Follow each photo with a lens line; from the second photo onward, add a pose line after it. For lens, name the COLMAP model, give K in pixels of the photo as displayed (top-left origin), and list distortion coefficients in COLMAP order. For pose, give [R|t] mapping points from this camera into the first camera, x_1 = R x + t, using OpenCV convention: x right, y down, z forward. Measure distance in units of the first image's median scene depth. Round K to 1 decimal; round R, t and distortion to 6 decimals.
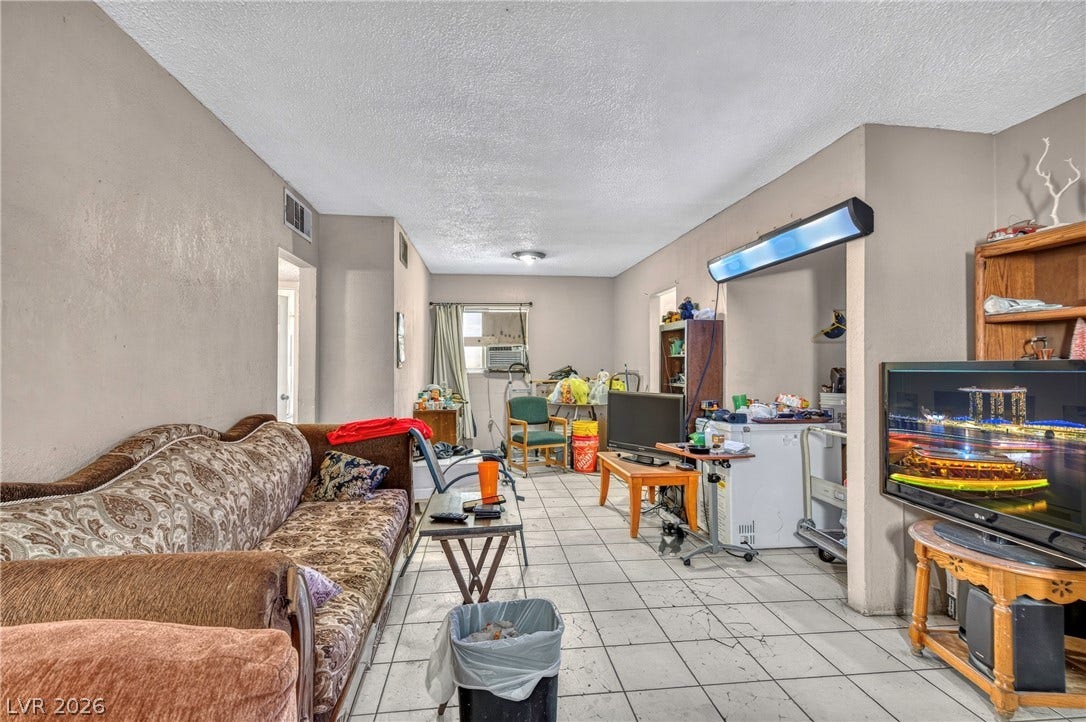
lens RADIAL K [[505.1, 0, 540.8], [0, 505.1, 357.6], [0, 0, 1]] dist [0.005839, -0.001015]
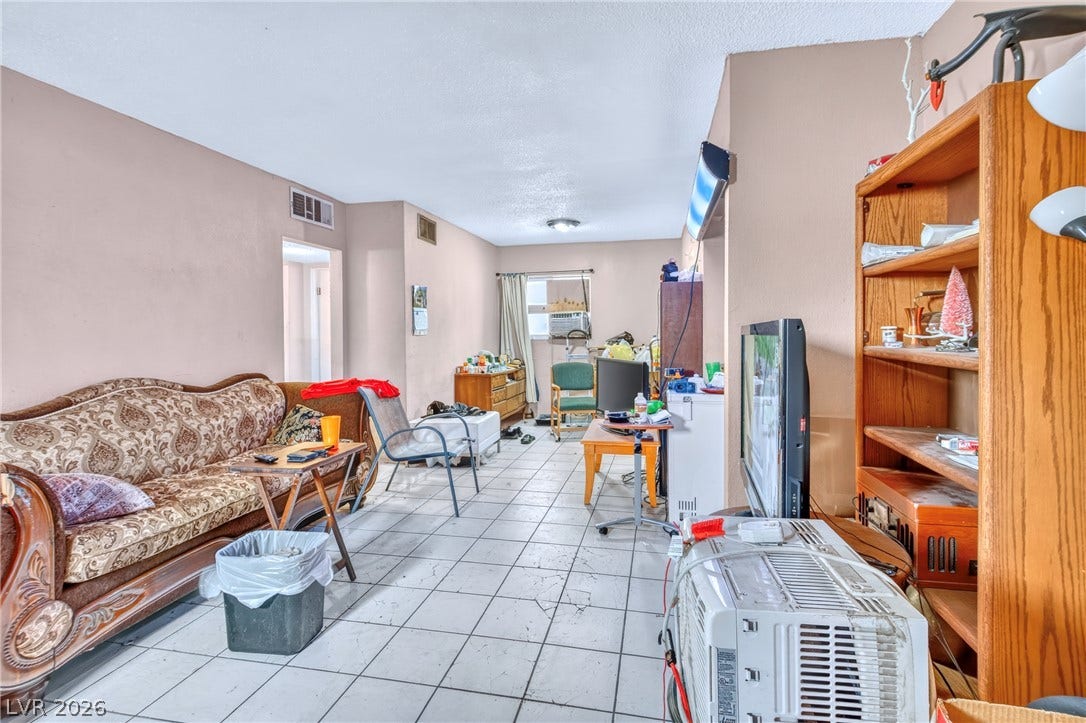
lens RADIAL K [[505.1, 0, 545.1], [0, 505.1, 338.1], [0, 0, 1]] dist [0.005839, -0.001015]
pose [[0.948390, -0.004241, -0.317078, 0.515173], [0.012958, 0.999594, 0.025388, 0.003070], [0.316842, -0.028186, 0.948060, 0.043144]]
